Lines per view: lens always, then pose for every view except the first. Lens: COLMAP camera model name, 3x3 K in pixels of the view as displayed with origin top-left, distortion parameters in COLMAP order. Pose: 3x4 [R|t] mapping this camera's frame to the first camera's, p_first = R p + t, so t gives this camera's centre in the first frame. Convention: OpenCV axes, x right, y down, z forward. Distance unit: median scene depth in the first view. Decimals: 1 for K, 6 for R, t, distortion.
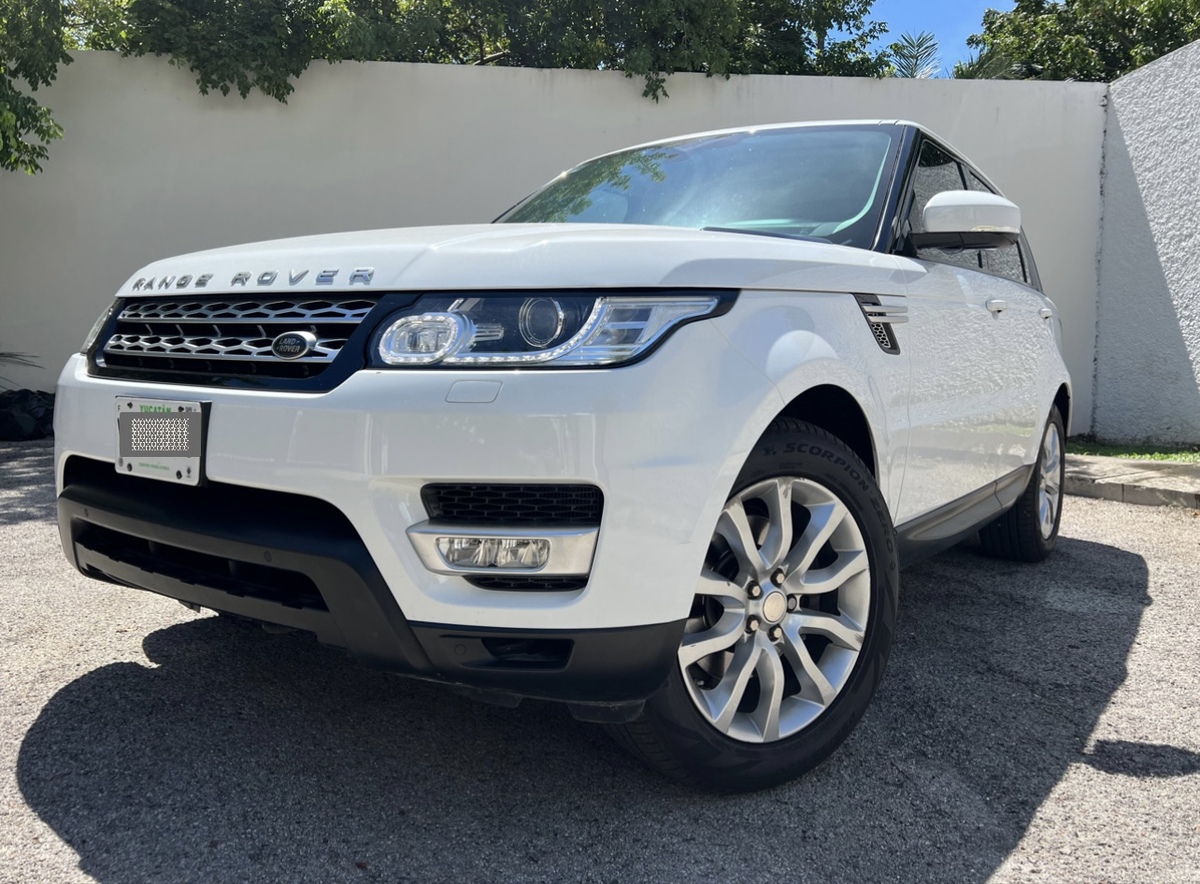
lens RADIAL K [[932.8, 0, 600.0], [0, 932.8, 442.0], [0, 0, 1]] dist [0.068464, -0.090711]
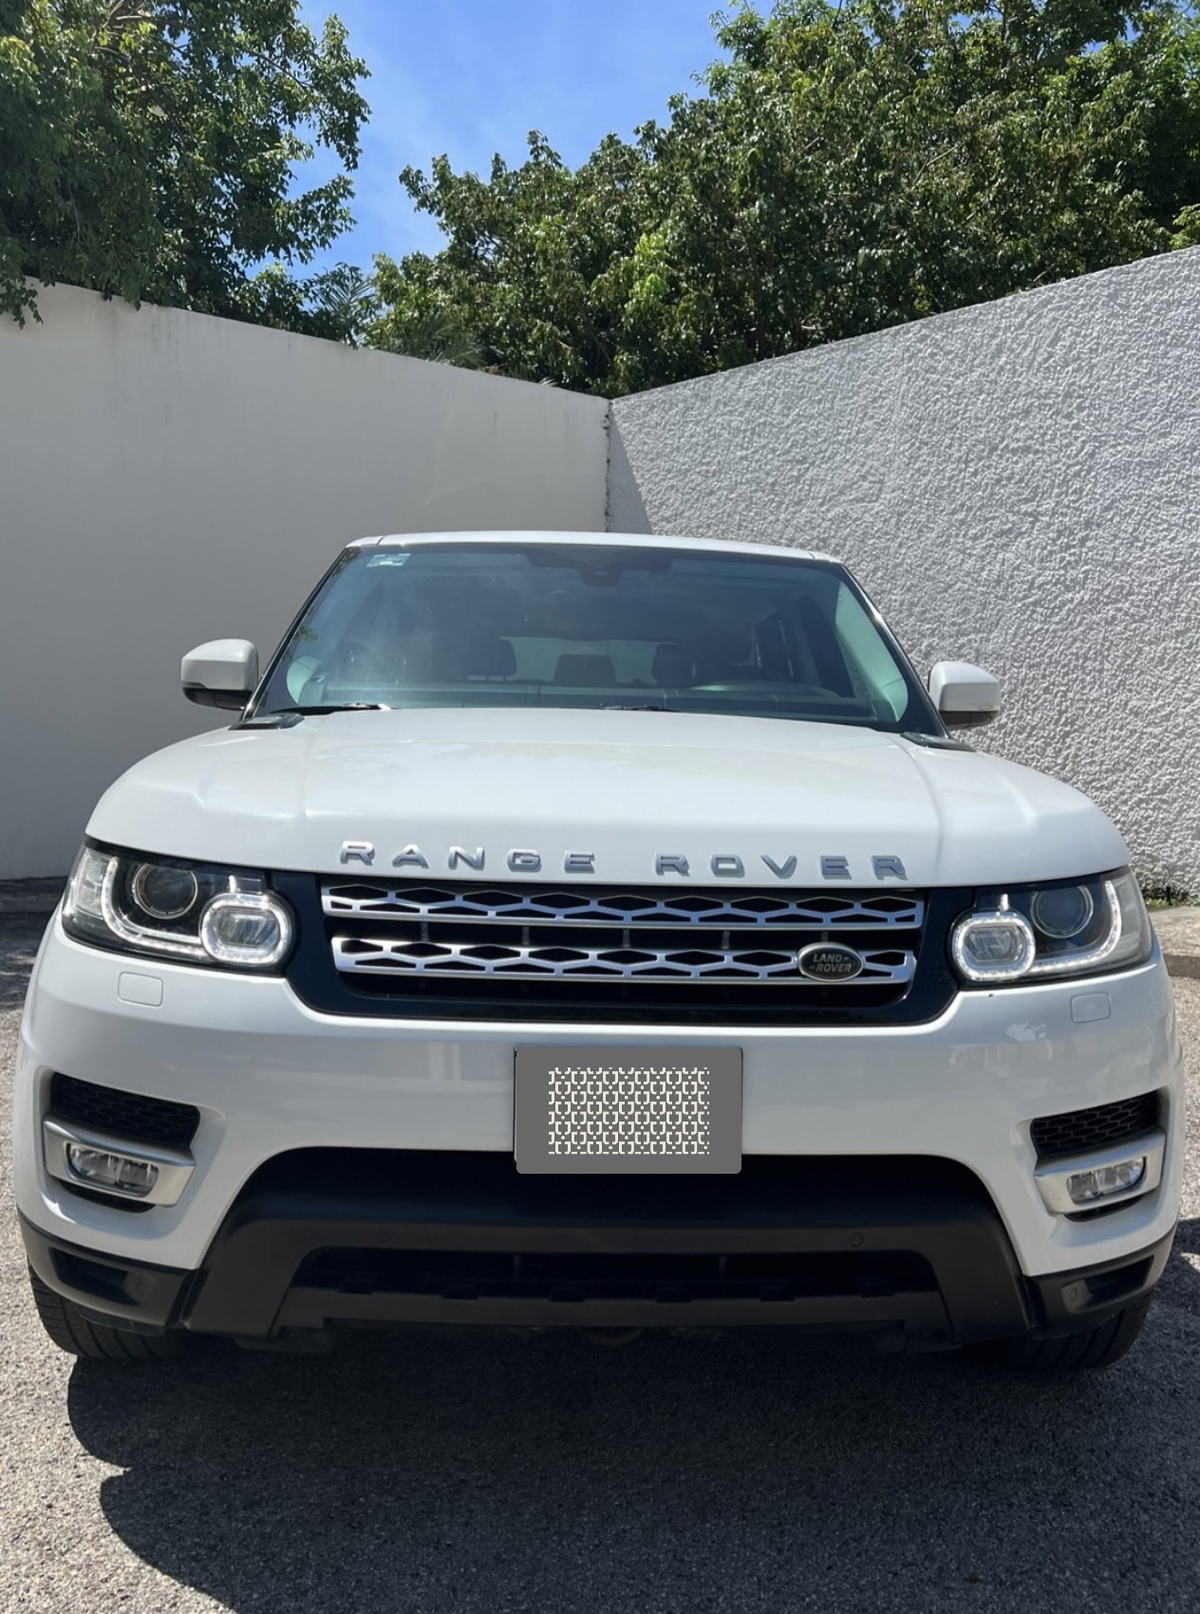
lens RADIAL K [[1500.8, 0, 598.3], [0, 1500.8, 846.1], [0, 0, 1]] dist [0.001061, 0.007210]
pose [[0.773168, -0.055132, 0.631800, -1.086032], [0.040527, 0.998473, 0.037534, -0.219430], [-0.632905, -0.003415, 0.774222, 0.145980]]
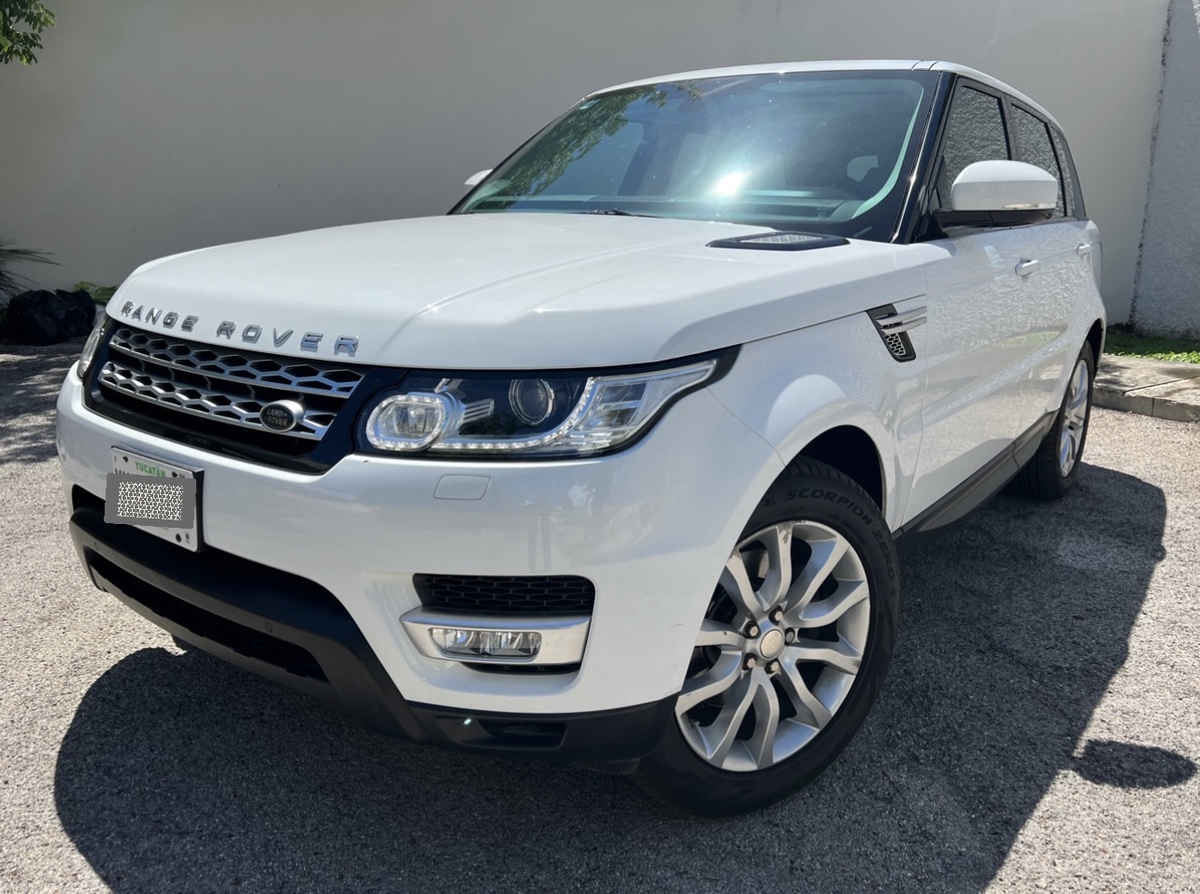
lens RADIAL K [[930.0, 0, 602.5], [0, 930.0, 453.0], [0, 0, 1]] dist [0.065089, -0.083659]
pose [[0.999547, -0.000954, -0.030091, 0.033275], [0.006236, 0.984386, 0.175911, -0.204387], [0.029454, -0.176019, 0.983946, 0.035642]]
